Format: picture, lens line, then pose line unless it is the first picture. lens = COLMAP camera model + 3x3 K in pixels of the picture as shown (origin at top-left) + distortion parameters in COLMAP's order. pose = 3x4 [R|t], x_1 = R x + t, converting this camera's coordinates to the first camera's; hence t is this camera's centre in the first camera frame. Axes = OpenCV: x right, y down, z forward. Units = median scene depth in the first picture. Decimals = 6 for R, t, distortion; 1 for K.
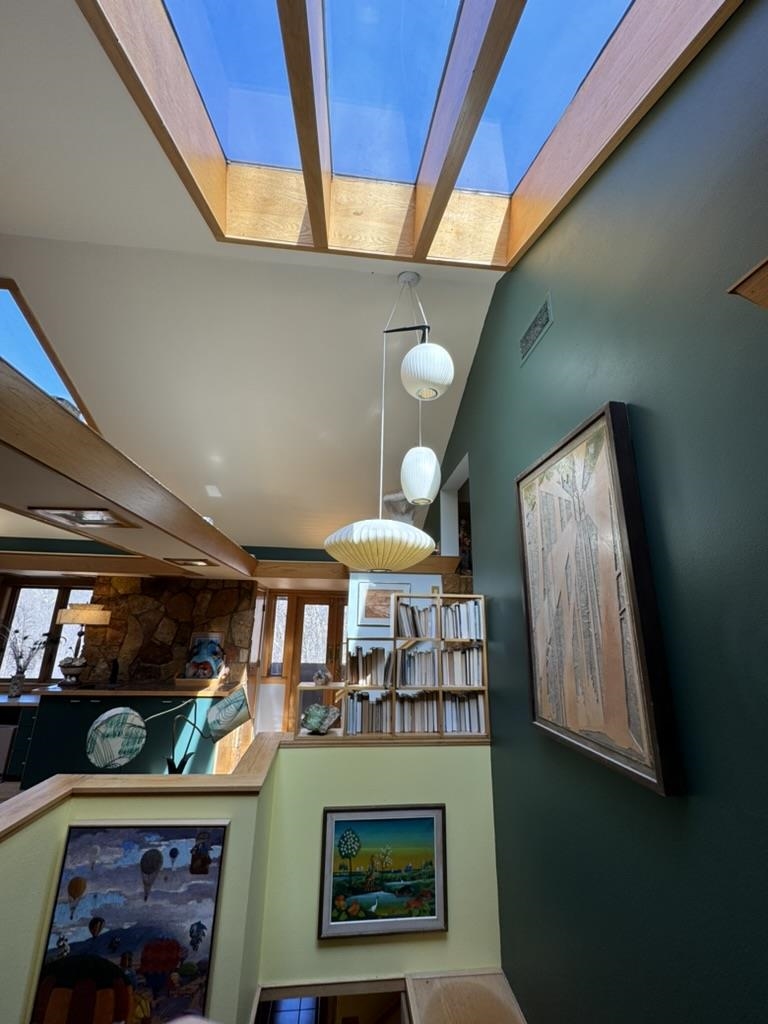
lens RADIAL K [[413.7, 0, 387.4], [0, 413.7, 516.5], [0, 0, 1]] dist [-0.001468, -0.000245]
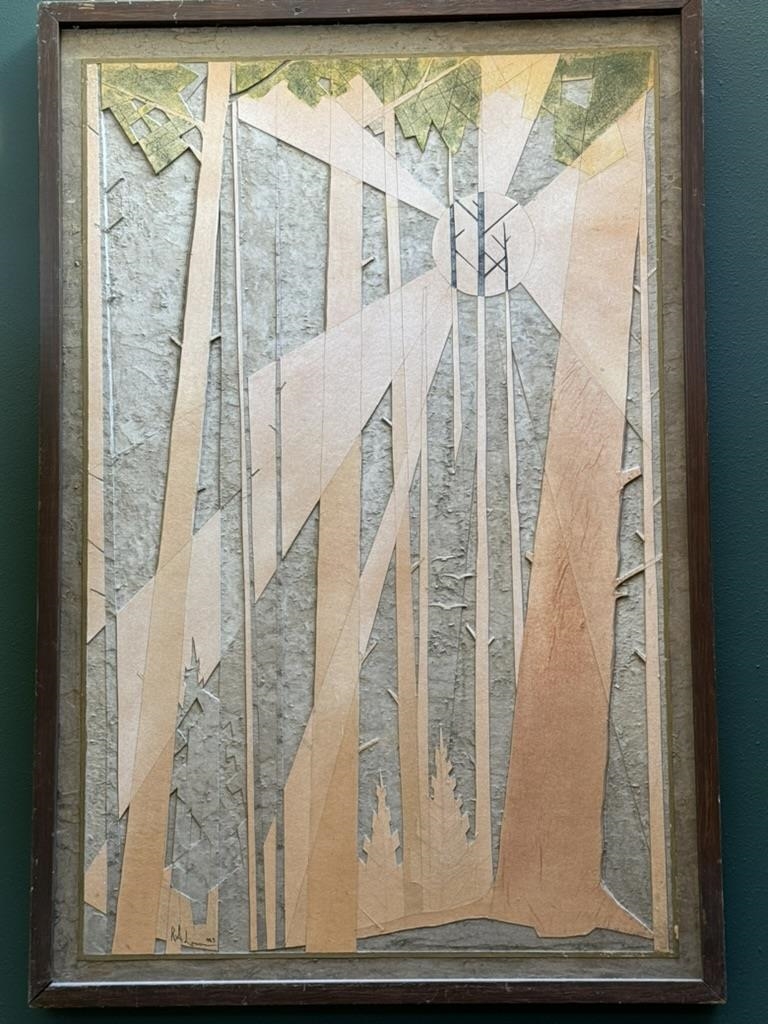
lens RADIAL K [[1872.3, 0, 383.8], [0, 1872.3, 511.9], [0, 0, 1]] dist [0.121600, 0.000000]
pose [[0.161465, 0.051236, 0.985548, -1.226216], [-0.240901, 0.970487, -0.010986, 0.266212], [-0.957024, -0.235646, 0.169043, 1.030698]]
